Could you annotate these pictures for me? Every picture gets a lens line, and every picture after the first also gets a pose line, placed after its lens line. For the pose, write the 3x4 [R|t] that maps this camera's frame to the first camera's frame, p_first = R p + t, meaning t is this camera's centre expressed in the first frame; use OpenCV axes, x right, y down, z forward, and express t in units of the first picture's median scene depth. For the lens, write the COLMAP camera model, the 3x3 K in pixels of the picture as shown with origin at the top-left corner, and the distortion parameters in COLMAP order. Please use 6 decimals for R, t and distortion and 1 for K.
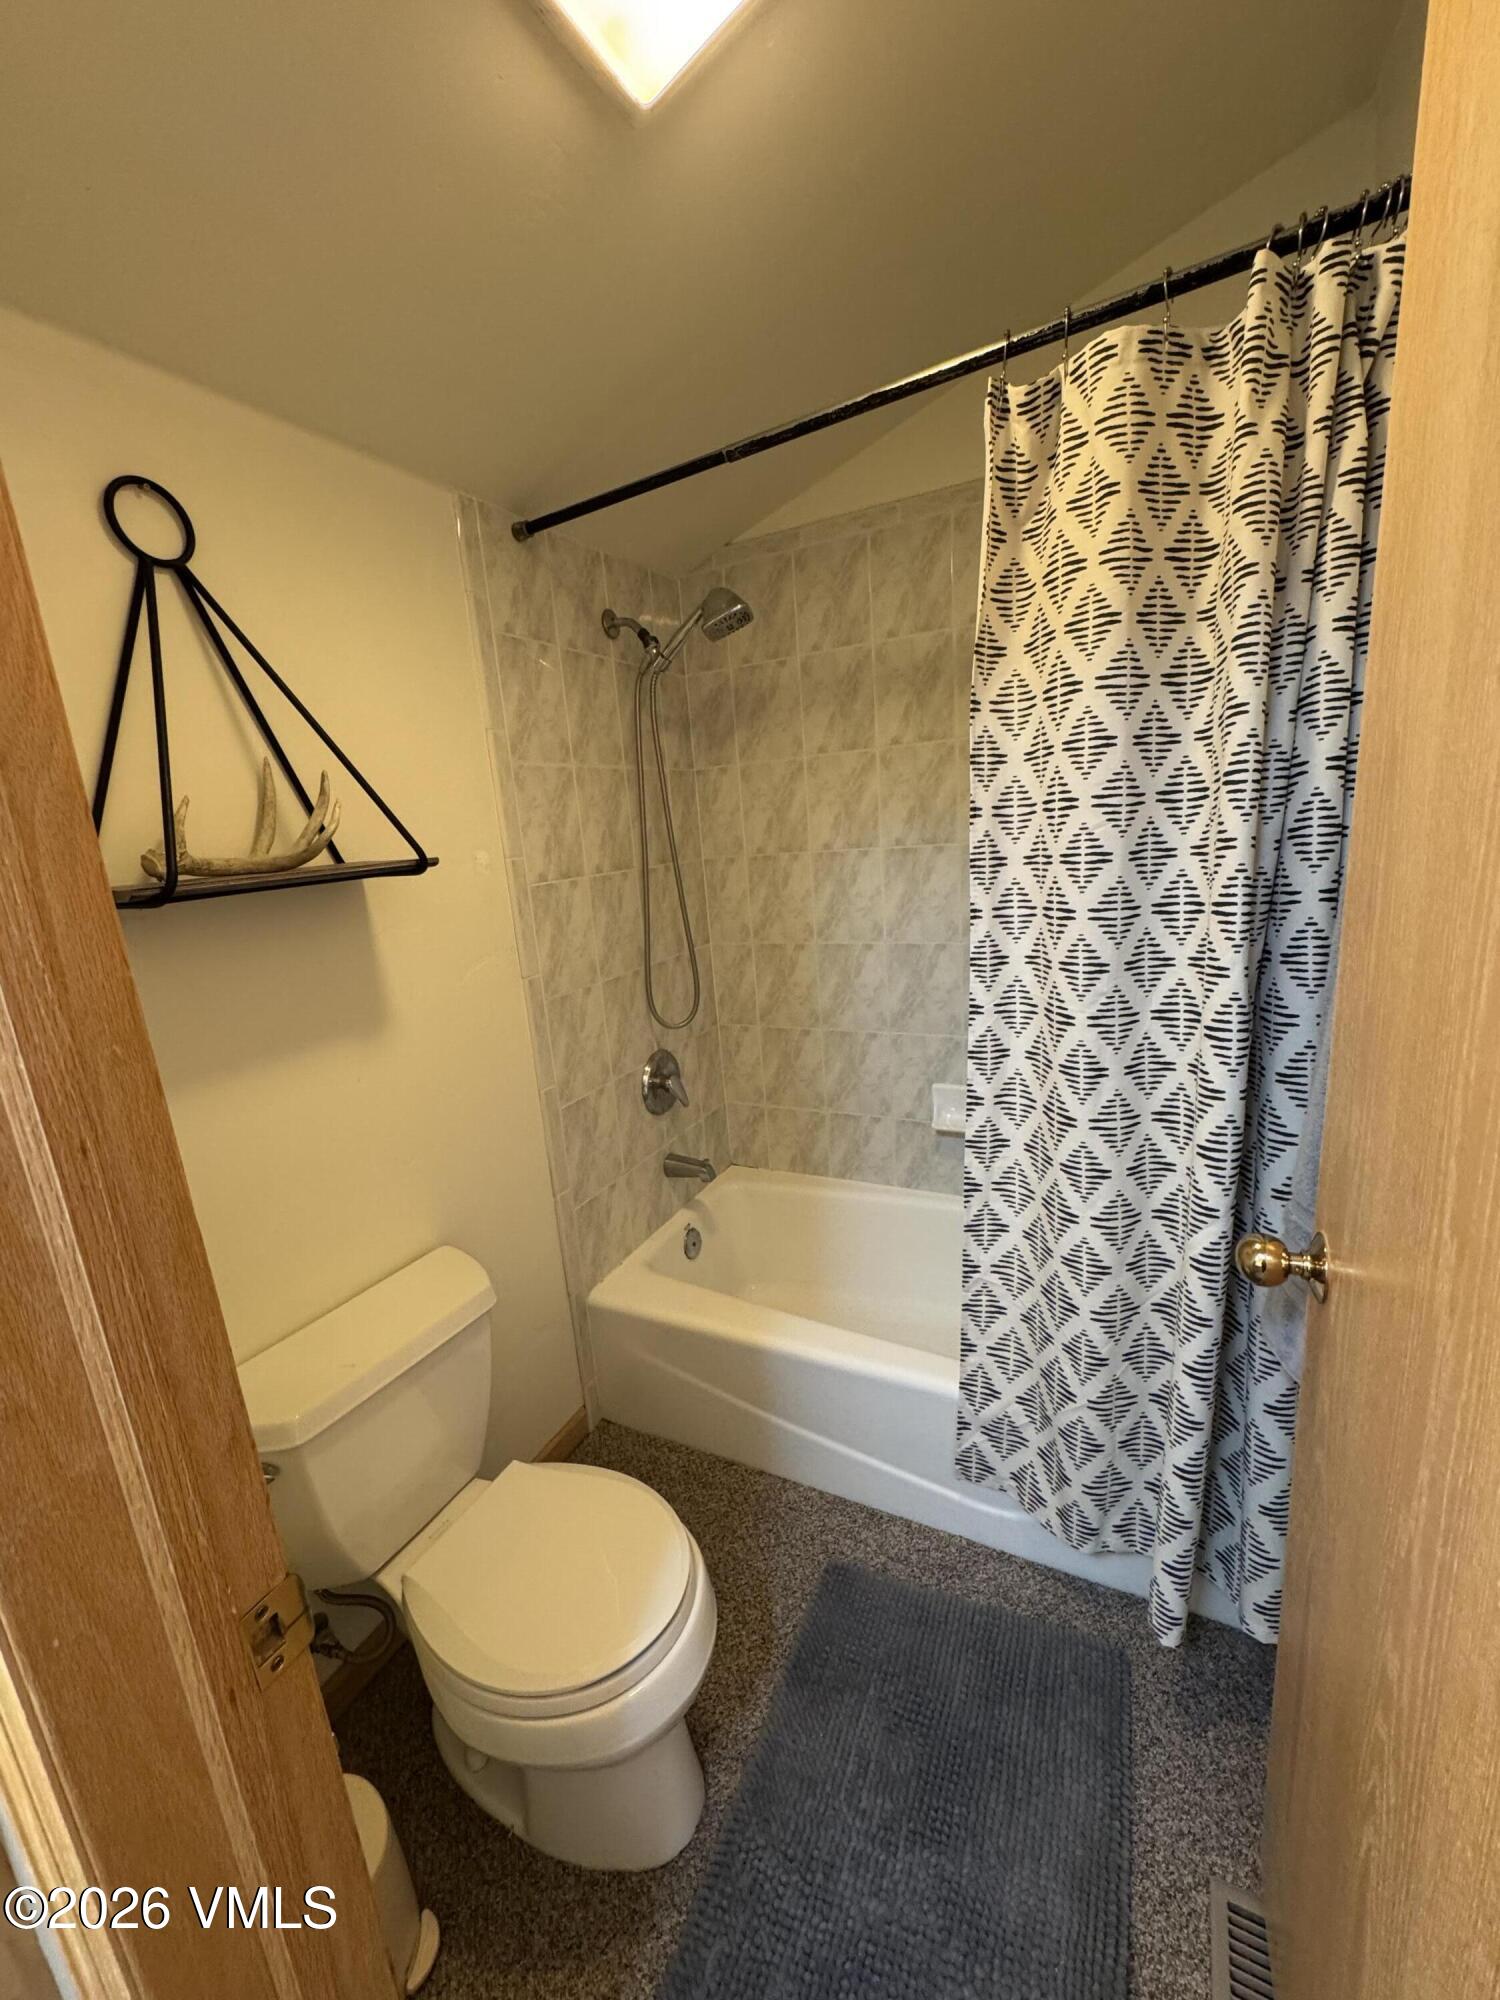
lens RADIAL K [[791.1, 0, 748.2], [0, 791.1, 1002.6], [0, 0, 1]] dist [-0.001726, -0.000067]
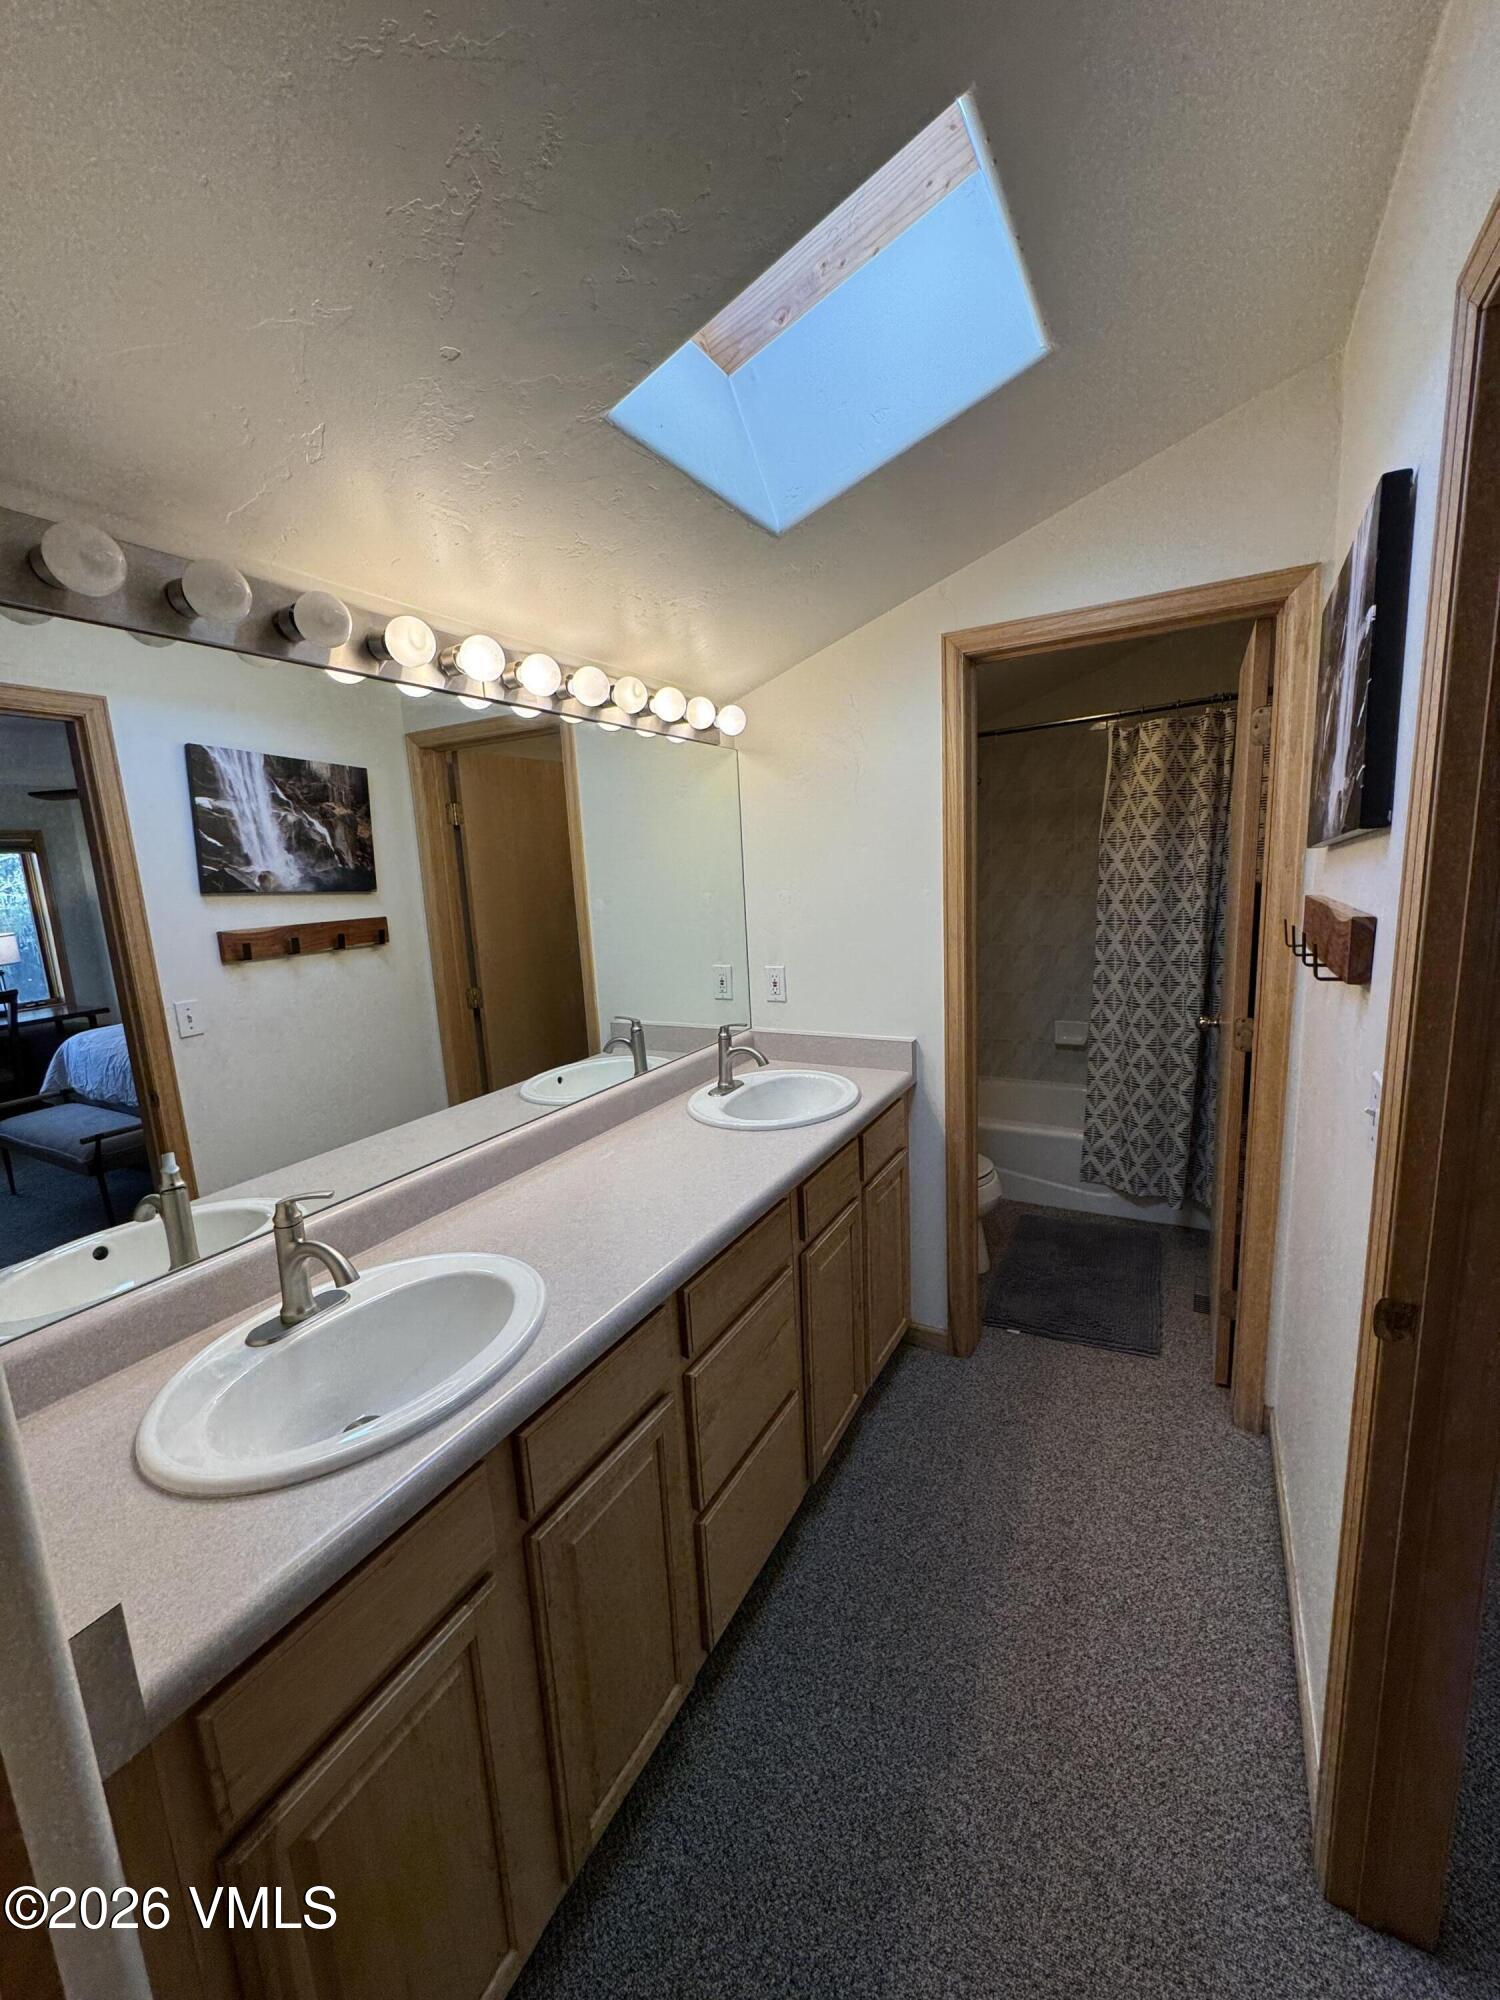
lens RADIAL K [[791.1, 0, 751.7], [0, 791.1, 998.3], [0, 0, 1]] dist [-0.001726, -0.000067]
pose [[0.998876, 0.036116, -0.030689, -0.762383], [-0.037776, 0.997752, -0.055359, 0.322915], [0.028620, 0.056456, 0.997995, -1.584572]]
